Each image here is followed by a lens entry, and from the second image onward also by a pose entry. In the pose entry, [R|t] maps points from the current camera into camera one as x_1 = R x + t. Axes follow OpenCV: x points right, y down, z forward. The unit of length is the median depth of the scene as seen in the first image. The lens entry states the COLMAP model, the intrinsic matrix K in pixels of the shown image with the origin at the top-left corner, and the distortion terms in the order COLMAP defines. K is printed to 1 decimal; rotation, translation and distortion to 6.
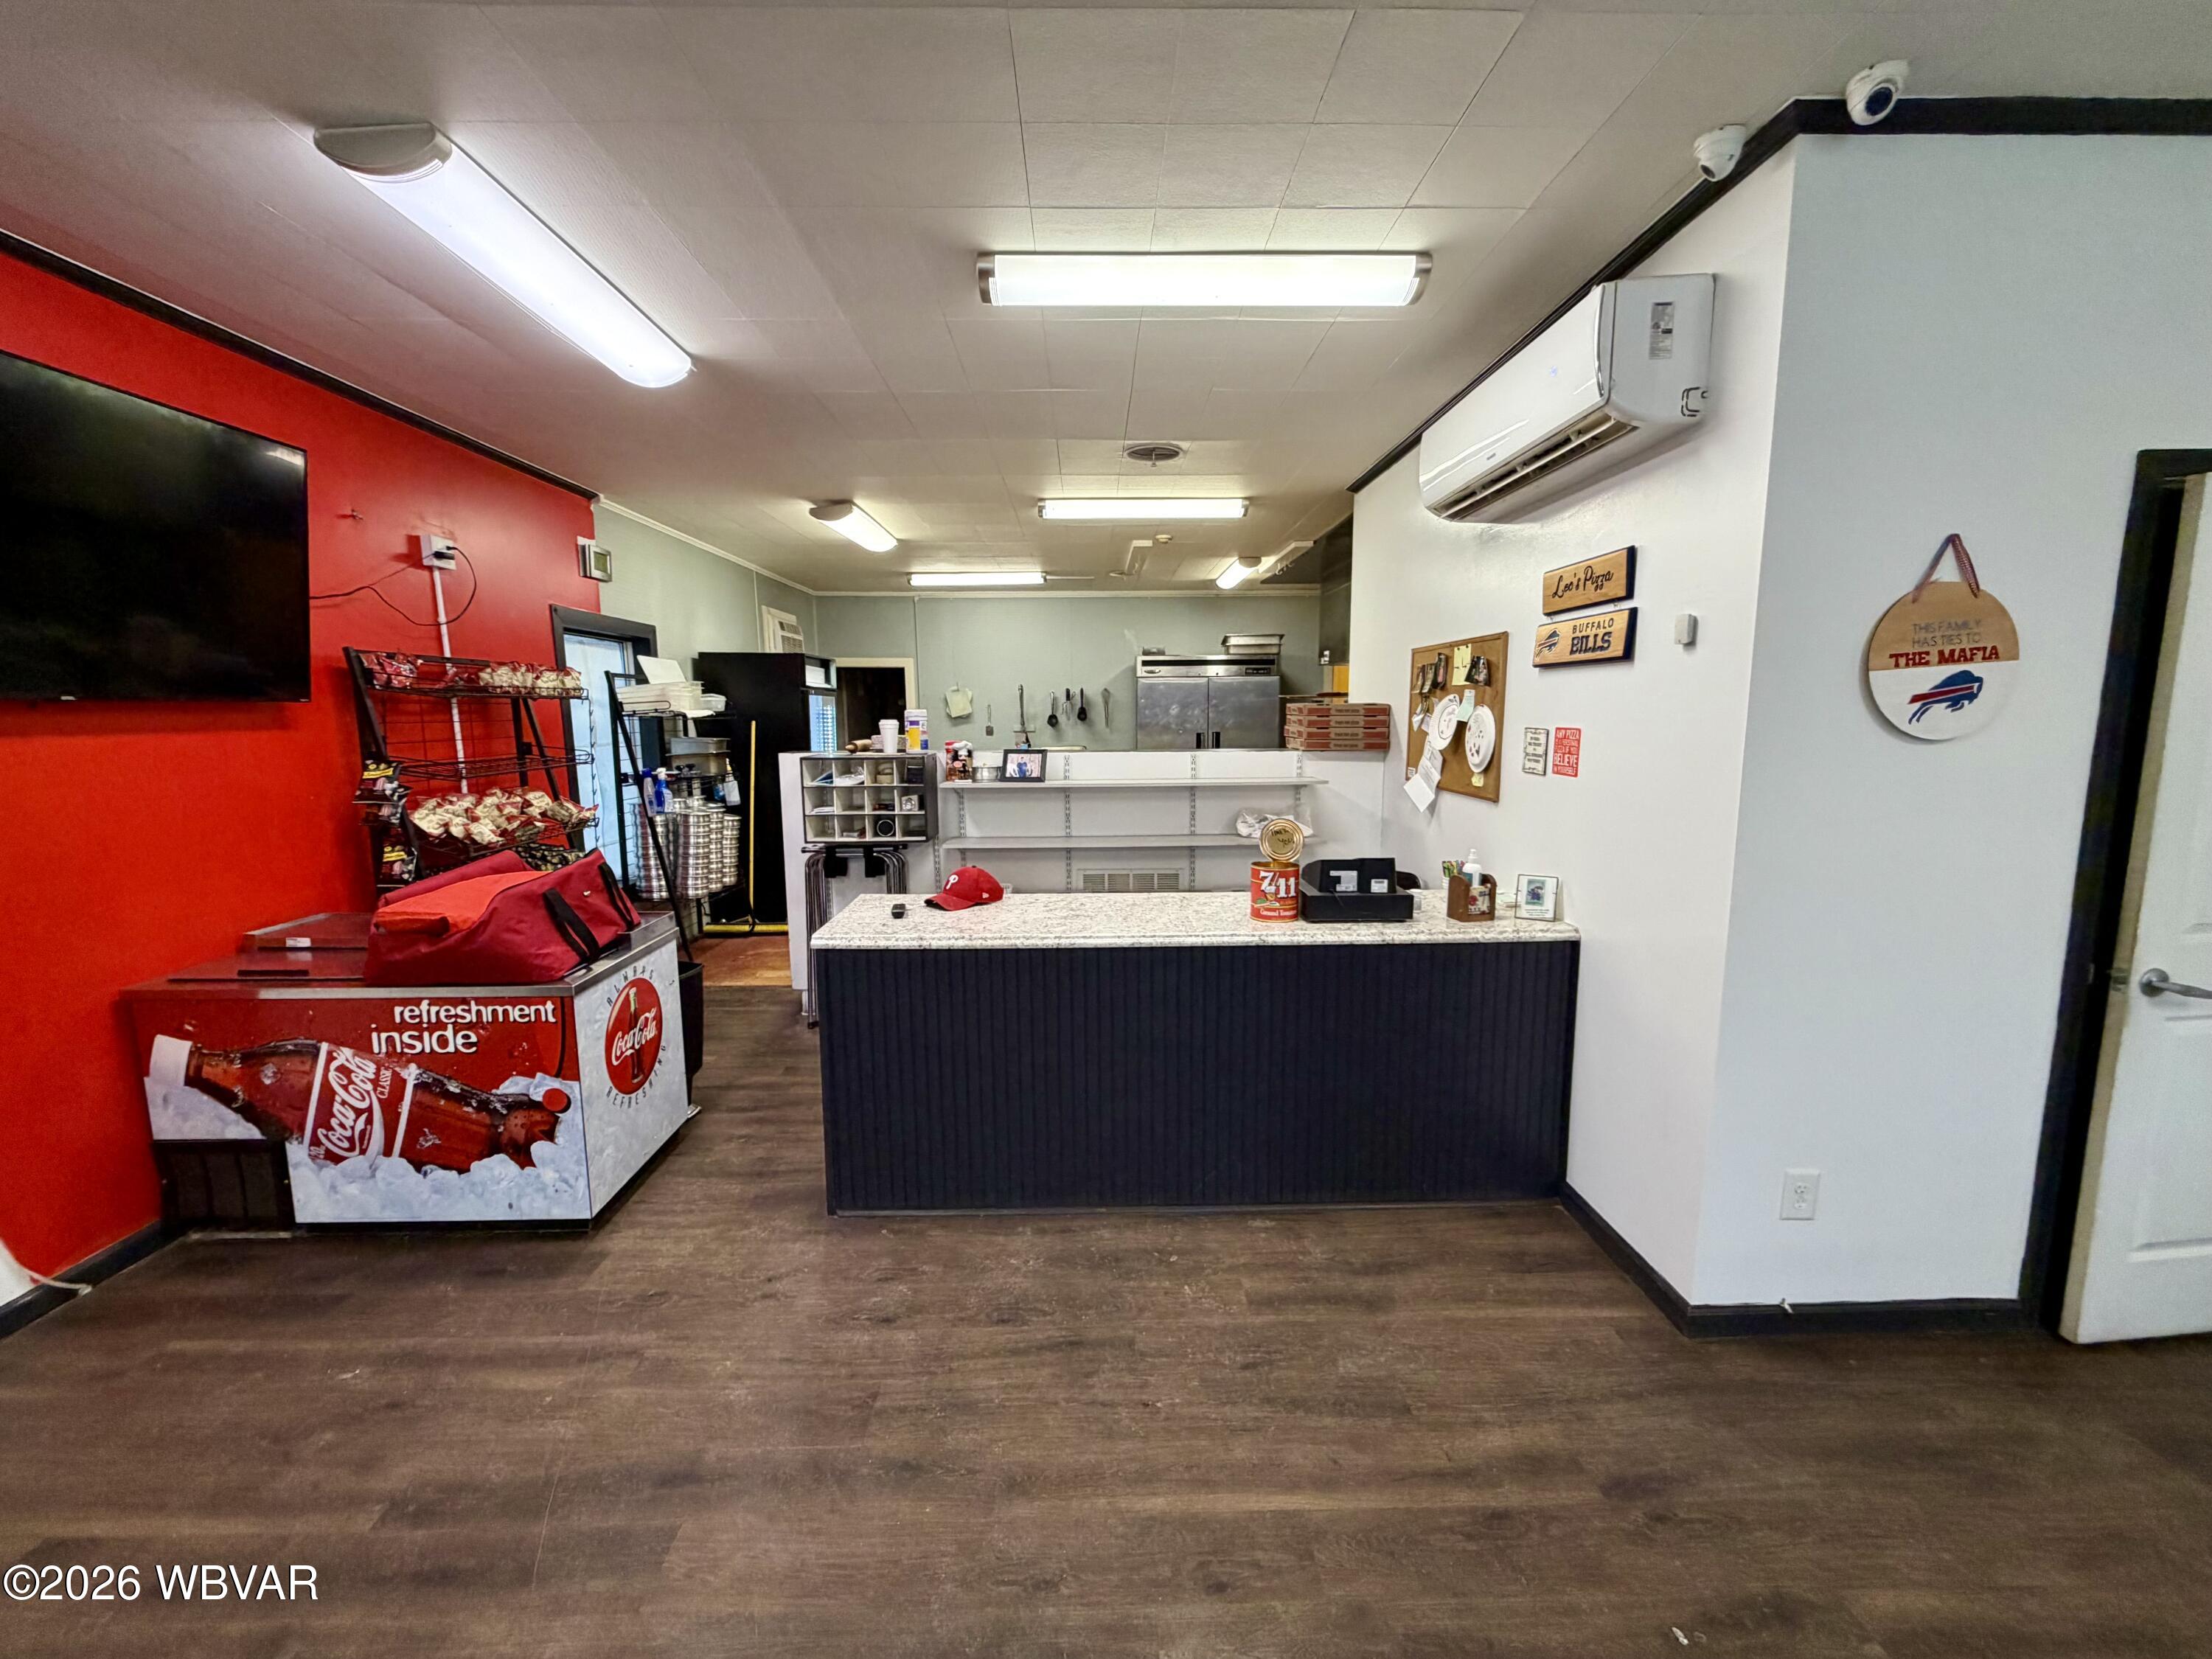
lens RADIAL K [[876.7, 0, 1100.5], [0, 876.7, 833.5], [0, 0, 1]] dist [0.001458, -0.000817]
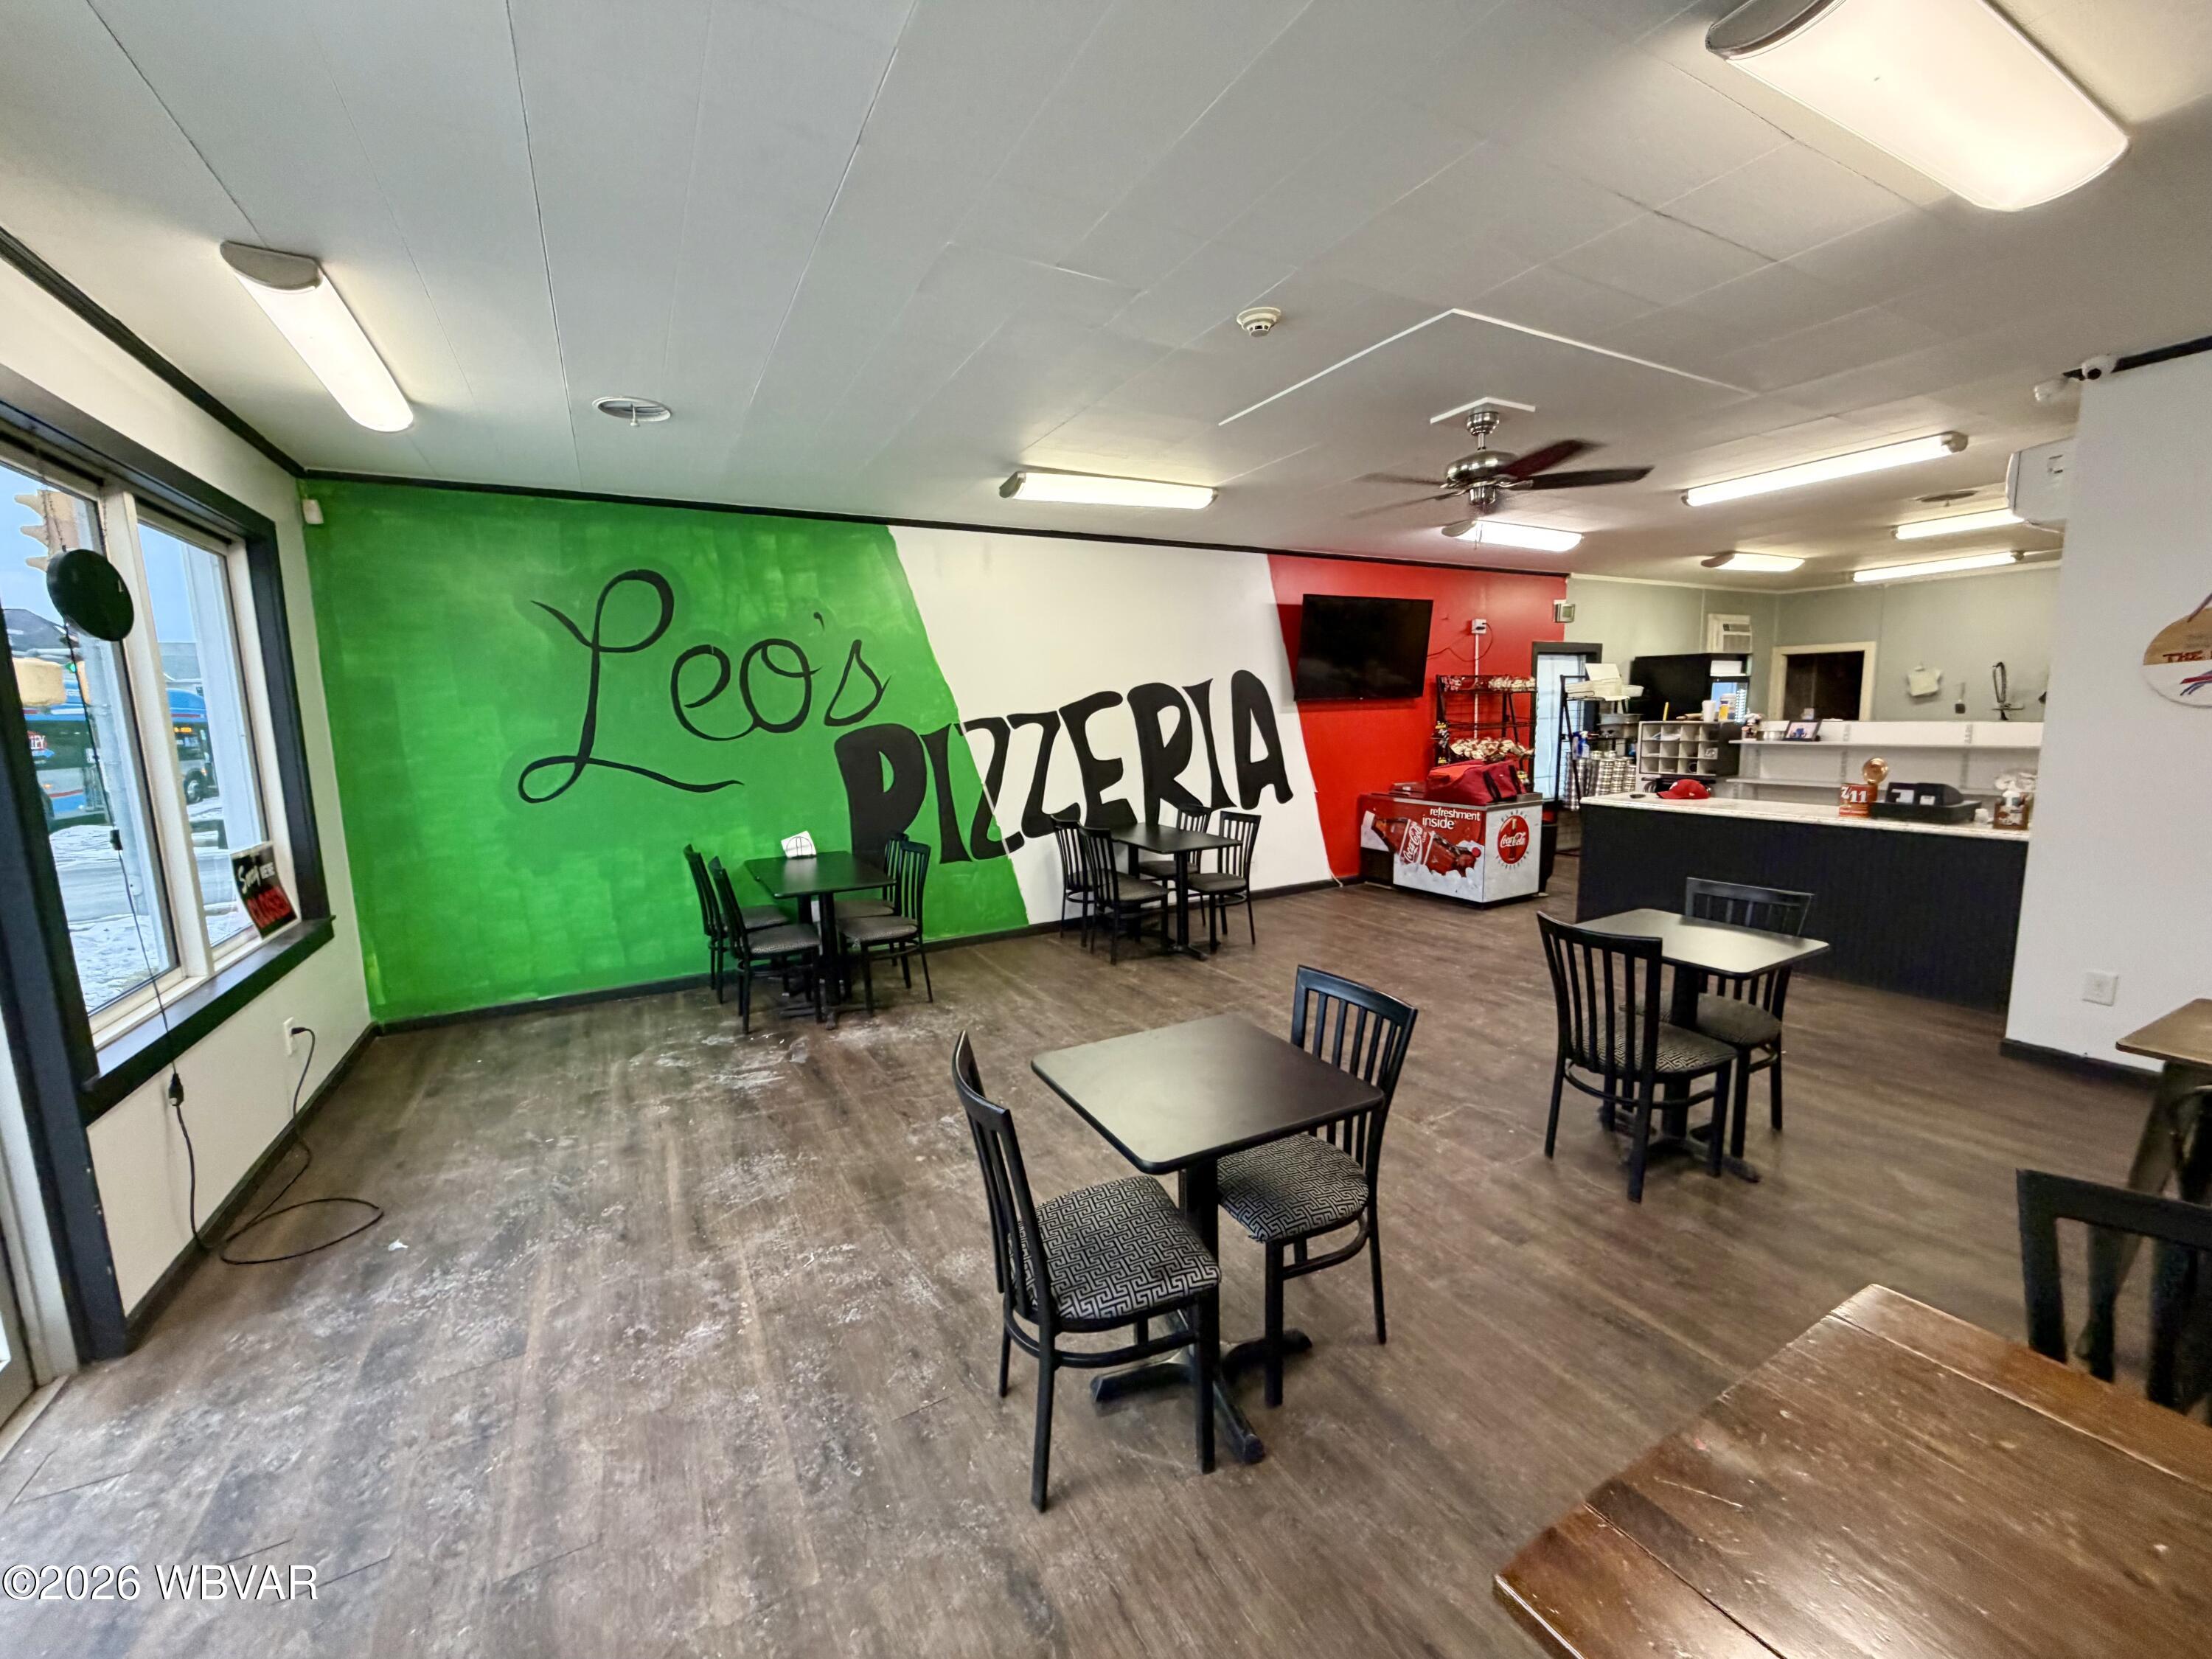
lens RADIAL K [[876.7, 0, 1102.4], [0, 876.7, 831.3], [0, 0, 1]] dist [0.001458, -0.000817]
pose [[0.466096, 0.115017, -0.877226, 0.891529], [-0.100174, 0.991998, 0.076841, 0.124554], [0.879045, 0.052060, 0.473889, -0.945811]]
